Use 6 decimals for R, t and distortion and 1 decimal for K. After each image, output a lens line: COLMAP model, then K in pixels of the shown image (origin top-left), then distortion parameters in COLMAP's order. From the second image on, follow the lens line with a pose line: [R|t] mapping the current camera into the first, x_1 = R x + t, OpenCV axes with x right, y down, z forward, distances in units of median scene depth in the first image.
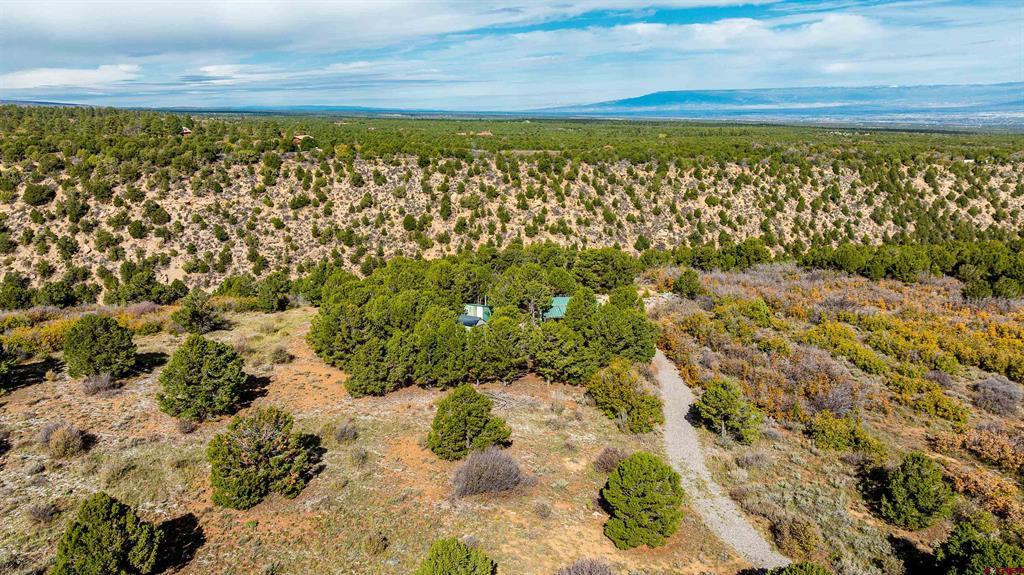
lens RADIAL K [[745.6, 0, 510.6], [0, 745.6, 291.2], [0, 0, 1]] dist [-0.069547, 0.076519]
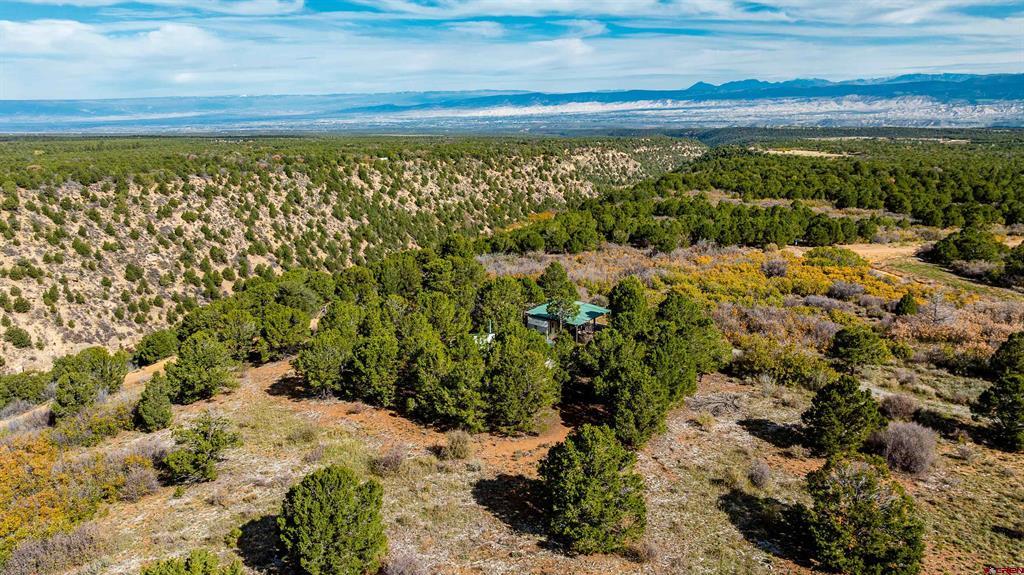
lens RADIAL K [[745.6, 0, 506.6], [0, 745.6, 288.4], [0, 0, 1]] dist [-0.069547, 0.076519]
pose [[0.665523, -0.175059, 0.725557, -0.142993], [0.187316, 0.980168, 0.064673, -0.018053], [-0.722490, 0.092867, 0.685116, 0.083876]]
